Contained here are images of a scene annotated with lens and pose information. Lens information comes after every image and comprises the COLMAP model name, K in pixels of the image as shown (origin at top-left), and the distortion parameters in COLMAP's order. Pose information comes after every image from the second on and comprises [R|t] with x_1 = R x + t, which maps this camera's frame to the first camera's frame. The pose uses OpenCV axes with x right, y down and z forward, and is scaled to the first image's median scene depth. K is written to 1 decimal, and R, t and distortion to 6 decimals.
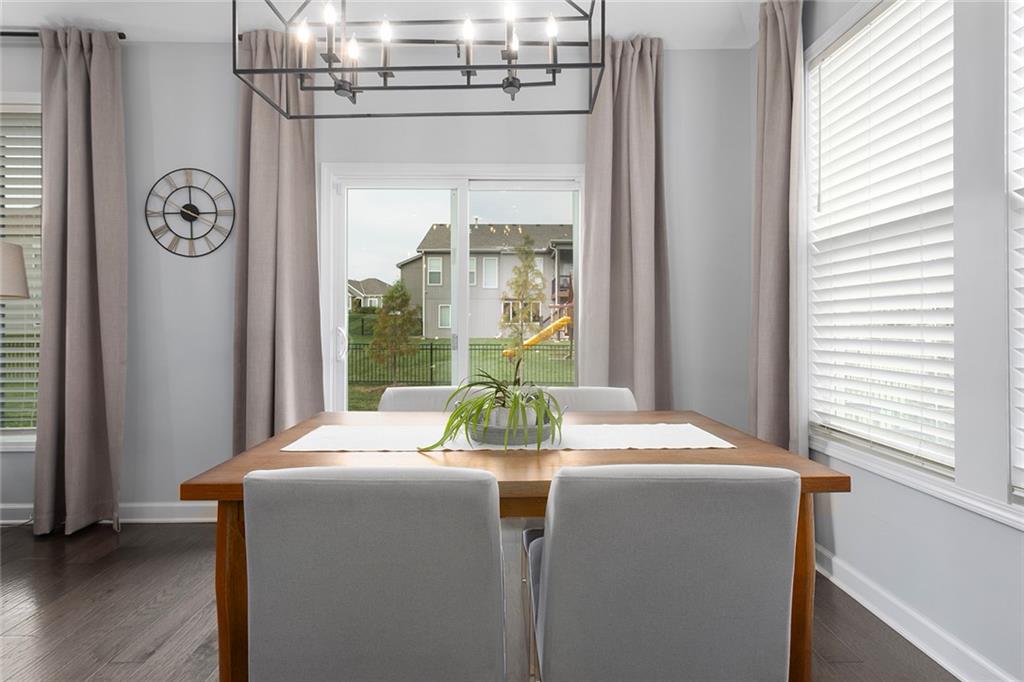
lens RADIAL K [[495.5, 0, 511.9], [0, 495.5, 334.2], [0, 0, 1]] dist [-0.000320, -0.000171]
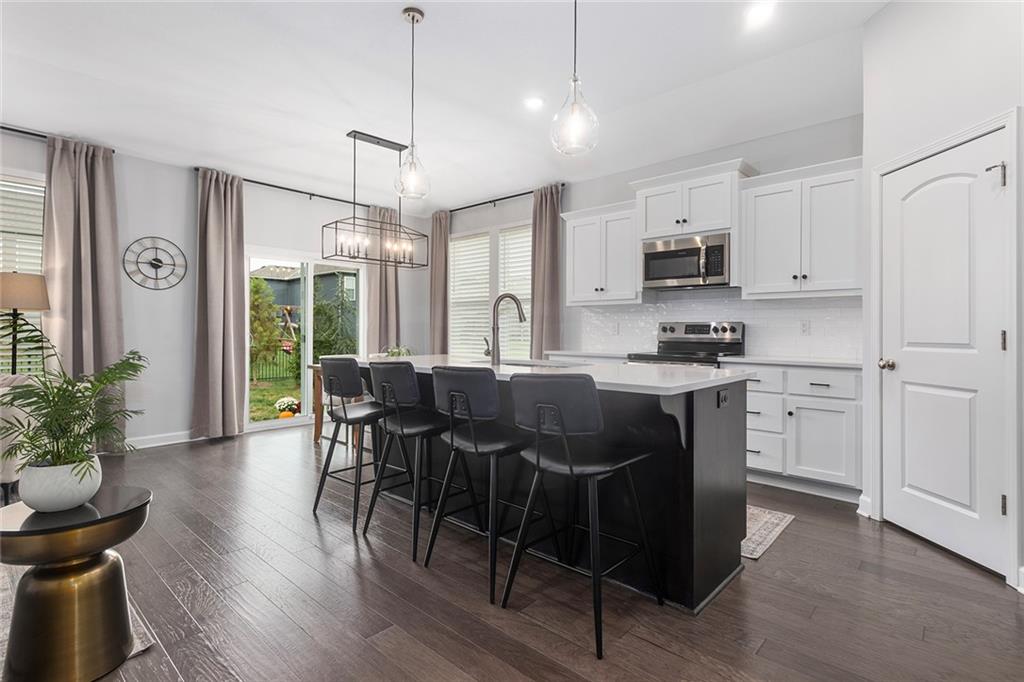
lens RADIAL K [[495.5, 0, 511.7], [0, 495.5, 335.3], [0, 0, 1]] dist [-0.000320, -0.000171]
pose [[0.680754, -0.005181, 0.732493, -1.059101], [0.004001, 0.999986, 0.003355, -0.002370], [-0.732501, 0.000646, 0.680766, -1.025973]]
